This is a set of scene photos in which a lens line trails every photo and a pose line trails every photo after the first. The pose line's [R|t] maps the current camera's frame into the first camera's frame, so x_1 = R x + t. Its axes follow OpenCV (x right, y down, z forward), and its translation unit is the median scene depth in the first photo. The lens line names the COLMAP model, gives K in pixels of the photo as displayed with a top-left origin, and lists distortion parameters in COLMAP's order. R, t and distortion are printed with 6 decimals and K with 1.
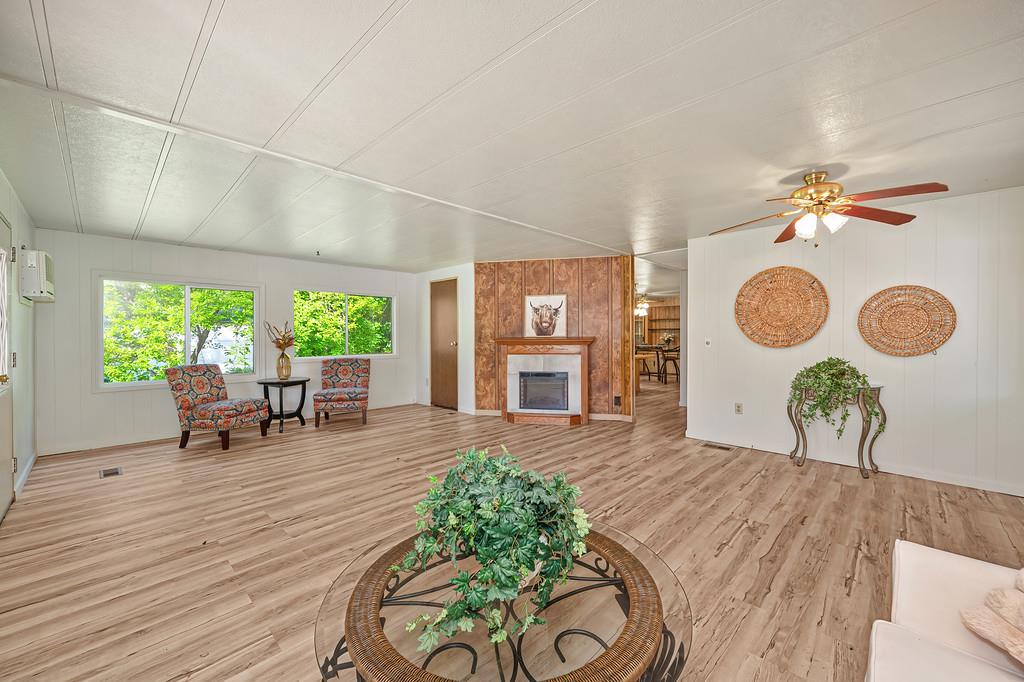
lens RADIAL K [[409.5, 0, 512.9], [0, 409.5, 335.4], [0, 0, 1]] dist [-0.002369, 0.000096]
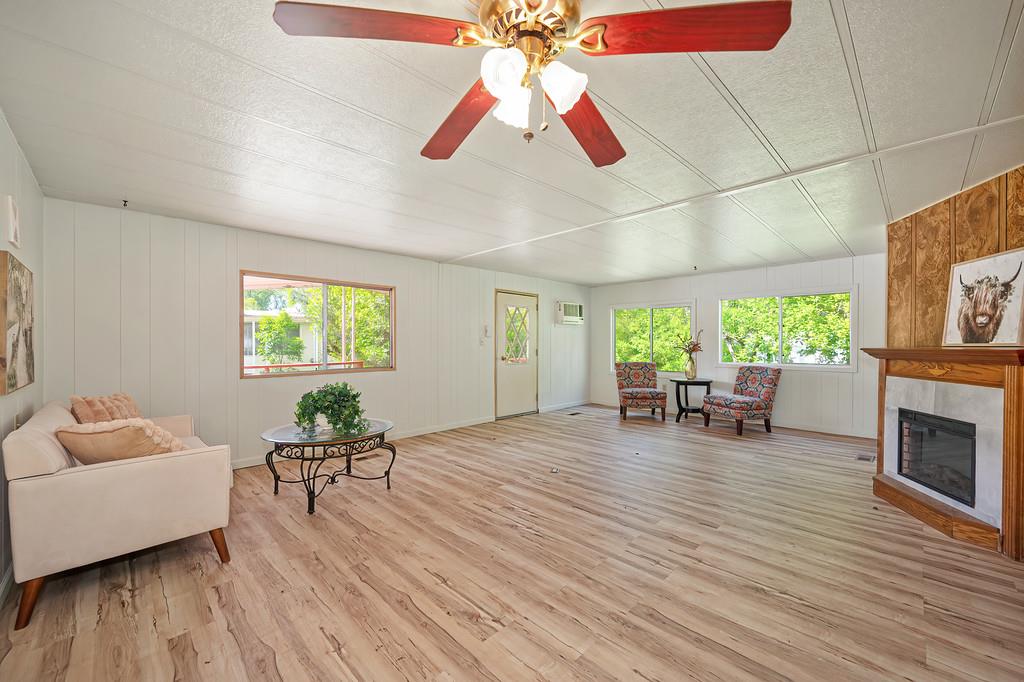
lens RADIAL K [[409.5, 0, 512.9], [0, 409.5, 335.4], [0, 0, 1]] dist [-0.002369, 0.000096]
pose [[-0.031115, -0.012798, -0.999434, 0.818559], [-0.002162, 0.999917, -0.012737, -0.001390], [0.999513, 0.001764, -0.031140, 0.689789]]
